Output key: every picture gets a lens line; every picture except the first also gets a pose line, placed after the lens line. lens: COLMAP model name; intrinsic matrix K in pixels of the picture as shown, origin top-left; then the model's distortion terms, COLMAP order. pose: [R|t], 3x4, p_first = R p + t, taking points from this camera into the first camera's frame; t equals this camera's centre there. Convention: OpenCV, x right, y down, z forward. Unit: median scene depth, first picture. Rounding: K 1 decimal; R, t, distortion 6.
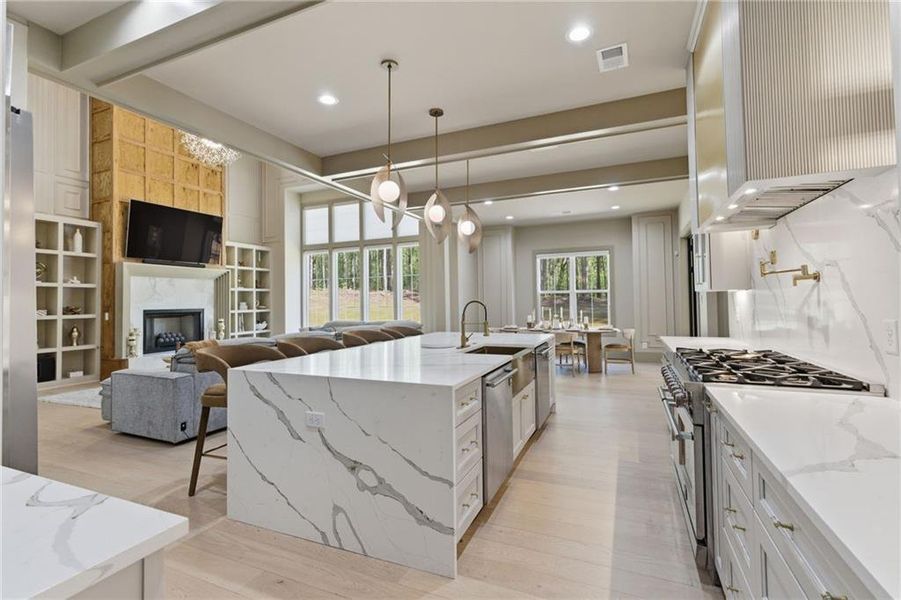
lens RADIAL K [[404.3, 0, 451.8], [0, 404.3, 292.1], [0, 0, 1]] dist [0.002729, 0.000713]
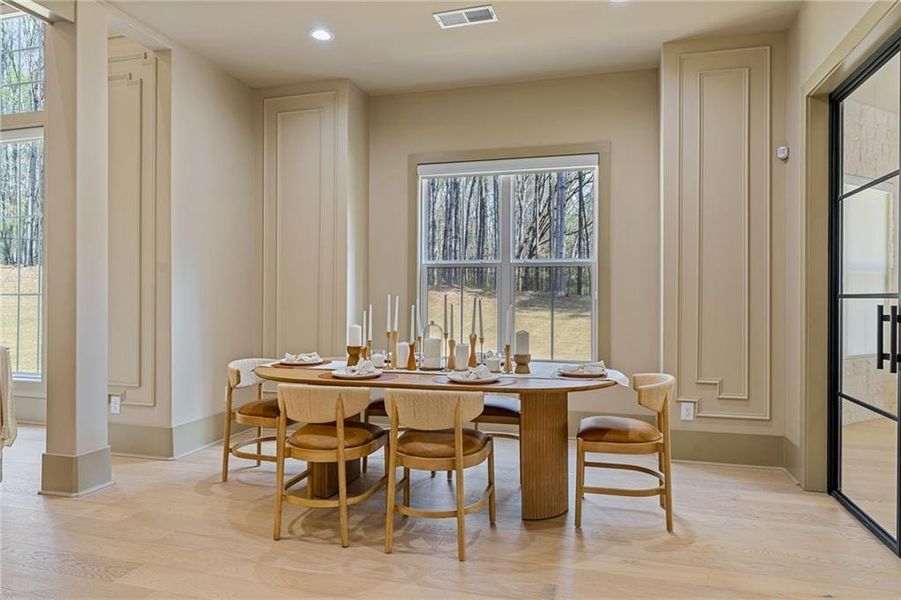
lens RADIAL K [[565.1, 0, 450.5], [0, 565.1, 300.0], [0, 0, 1]] dist [-0.001787, -0.001274]
pose [[0.992347, 0.018850, 0.122030, 0.237757], [-0.022092, 0.999436, 0.025272, 0.028683], [-0.121485, -0.027775, 0.992205, 0.614159]]
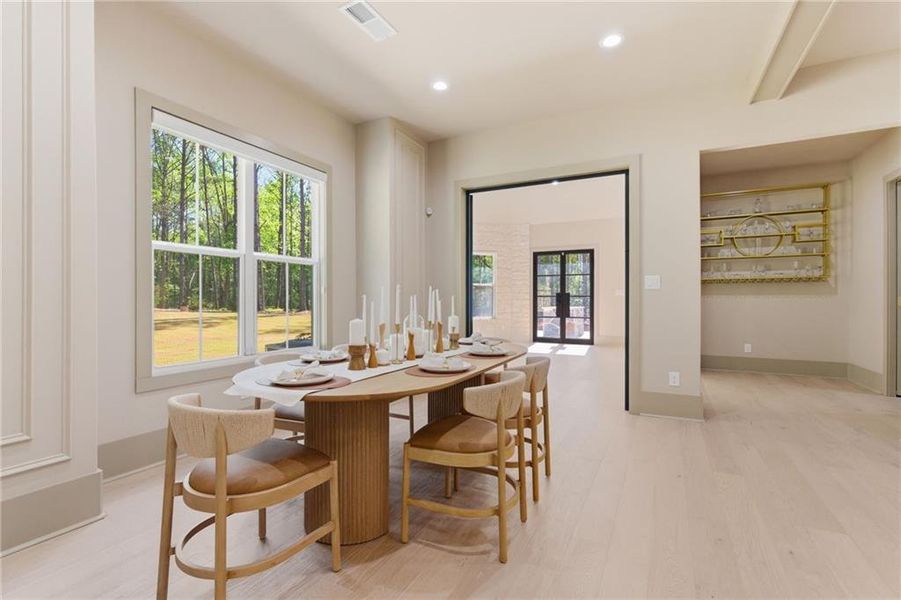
lens RADIAL K [[412.5, 0, 450.5], [0, 412.5, 300.0], [0, 0, 1]] dist [0.000972, 0.000202]
pose [[0.074991, 0.013359, 0.997095, -0.083835], [-0.024408, 0.999635, -0.011557, 0.052835], [-0.996885, -0.023470, 0.075289, 1.029287]]
